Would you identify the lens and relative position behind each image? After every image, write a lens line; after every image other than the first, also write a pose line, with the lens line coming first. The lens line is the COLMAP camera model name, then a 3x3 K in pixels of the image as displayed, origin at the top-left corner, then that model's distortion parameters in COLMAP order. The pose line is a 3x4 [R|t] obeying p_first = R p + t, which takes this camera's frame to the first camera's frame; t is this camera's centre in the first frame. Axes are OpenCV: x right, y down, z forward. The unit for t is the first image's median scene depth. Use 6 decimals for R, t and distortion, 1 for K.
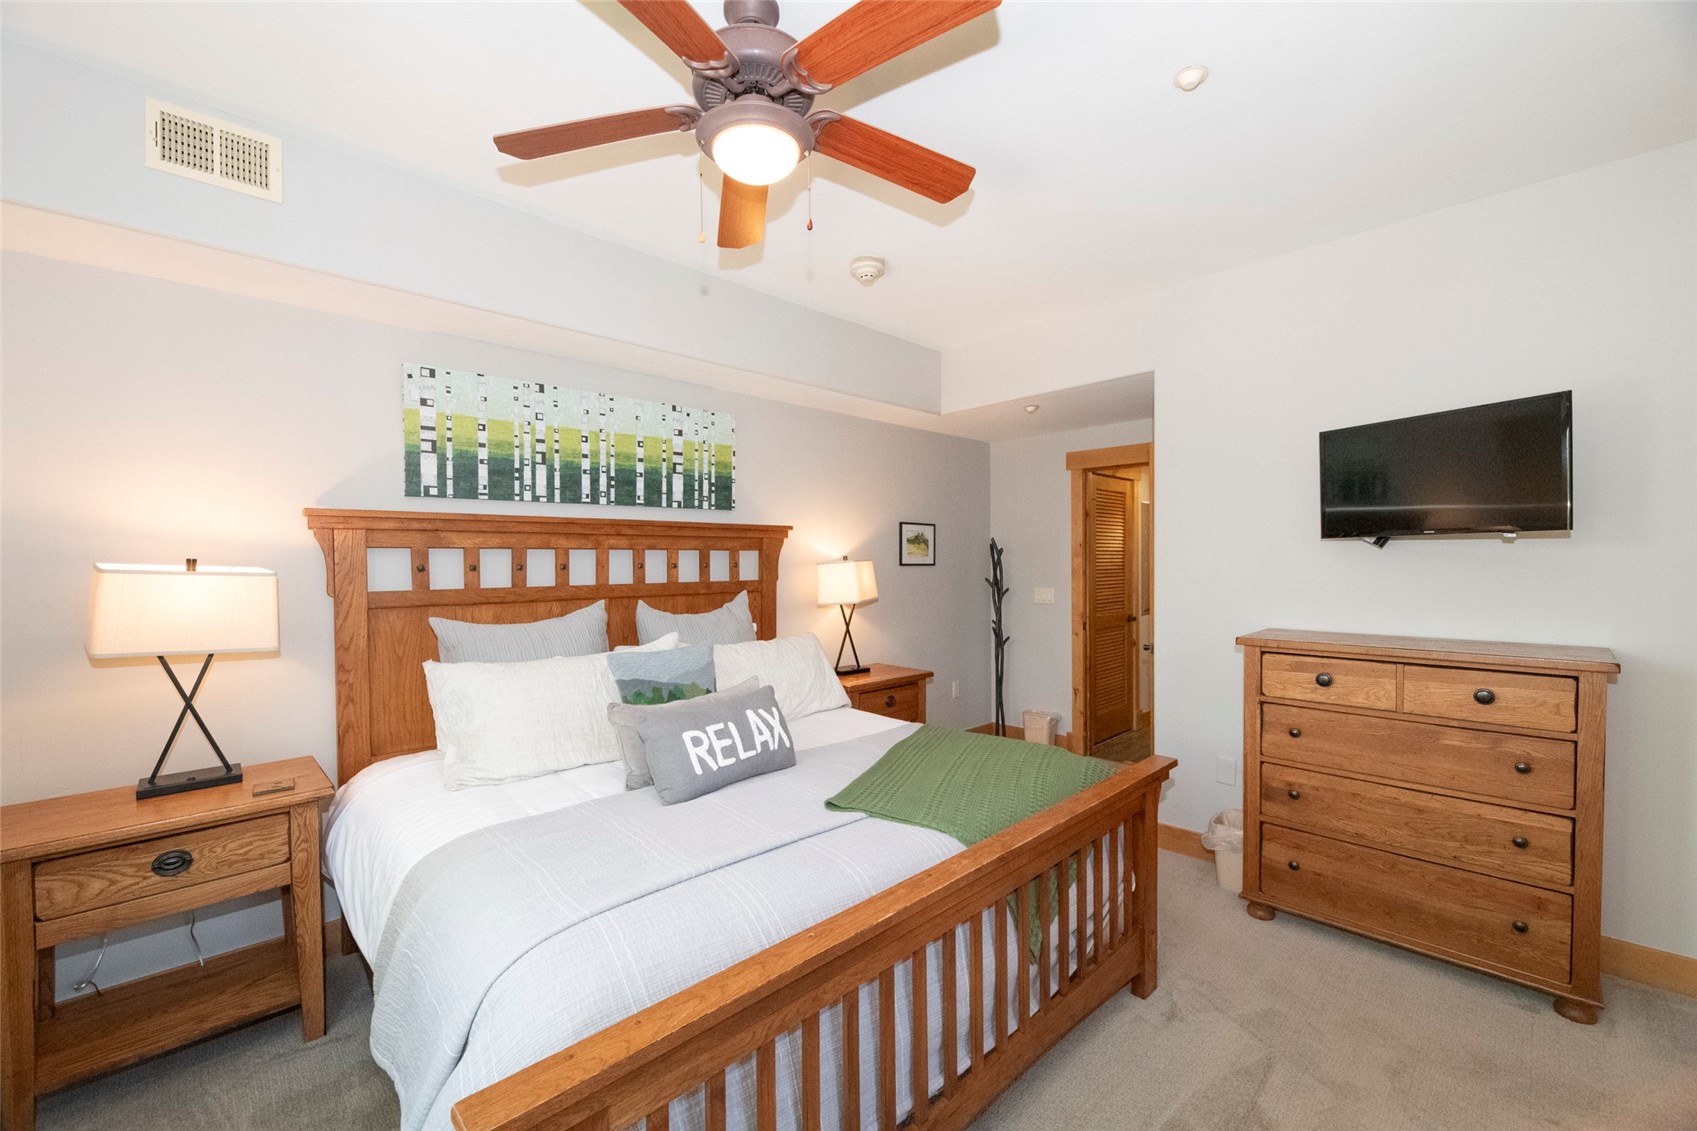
lens RADIAL K [[691.7, 0, 848.5], [0, 691.7, 565.5], [0, 0, 1]] dist [0.000741, -0.000449]
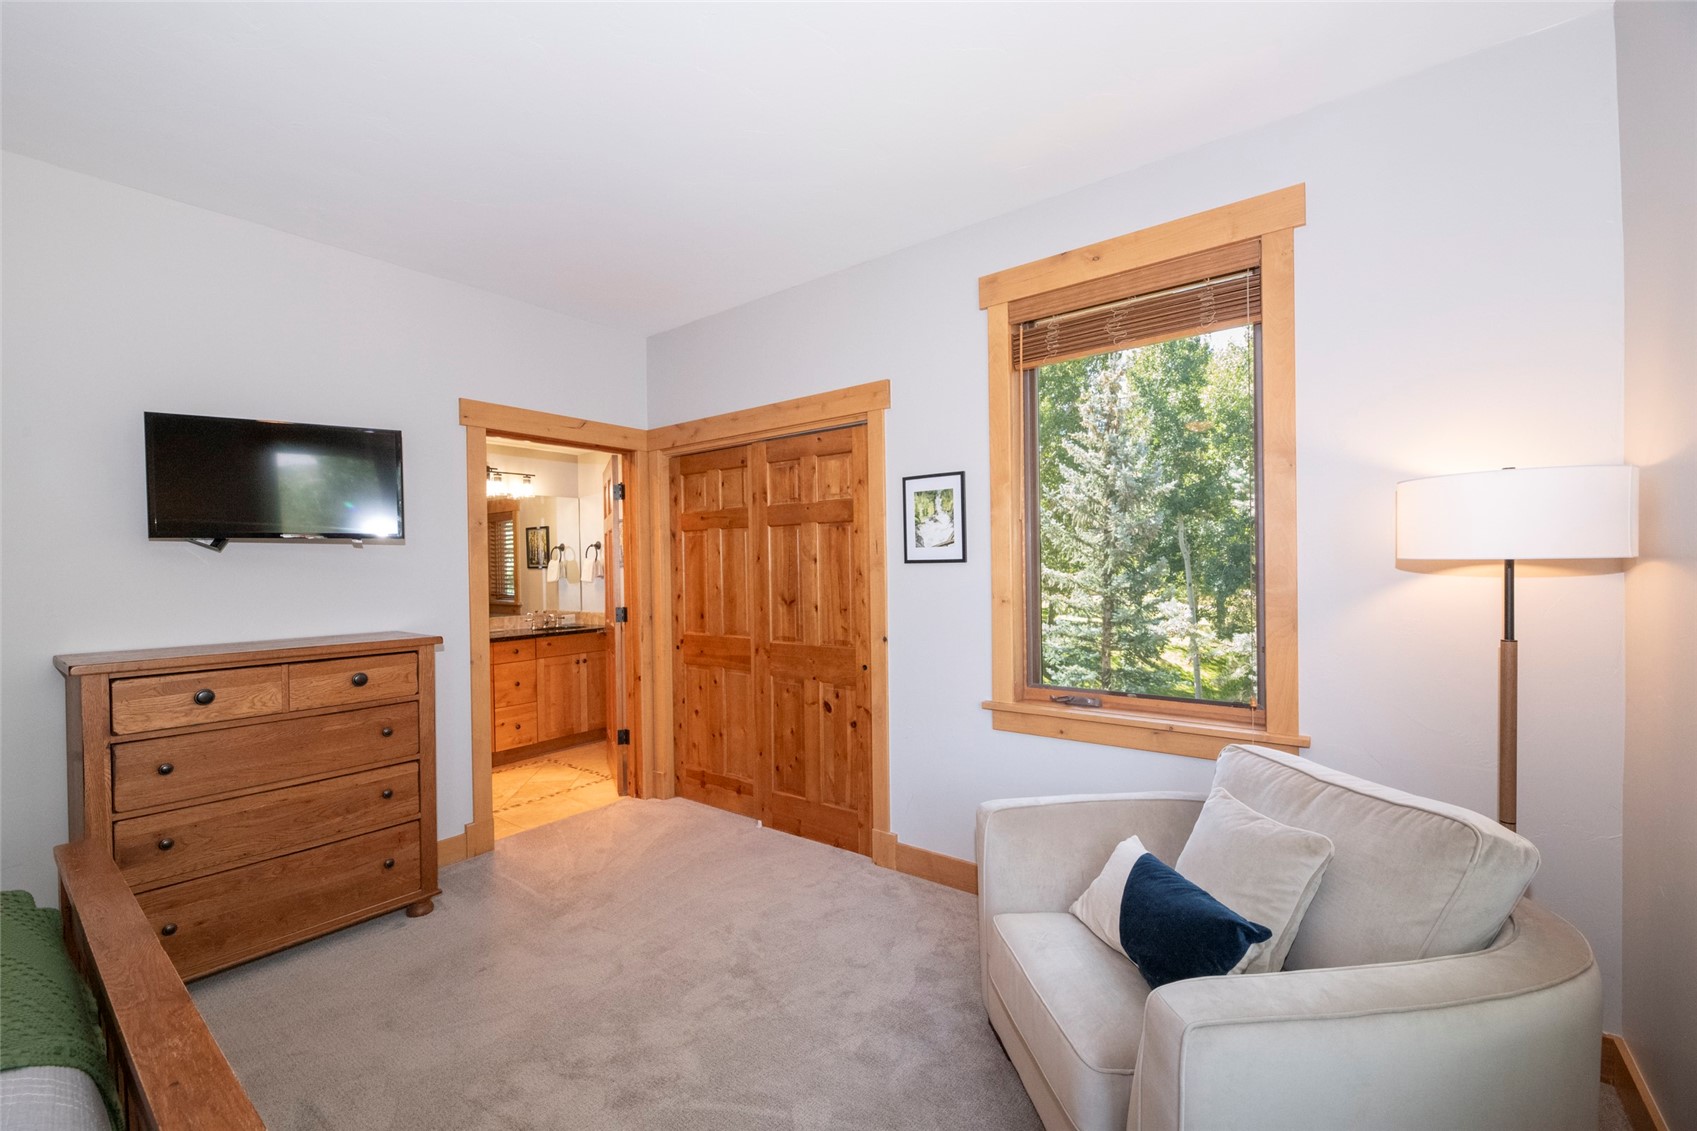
lens RADIAL K [[705.3, 0, 847.1], [0, 705.3, 571.1], [0, 0, 1]] dist [-0.001956, -0.000863]
pose [[-0.132246, 0.005575, 0.991201, -0.329909], [0.027909, 0.999609, -0.001899, 0.031585], [-0.990824, 0.027412, -0.132350, 0.323237]]
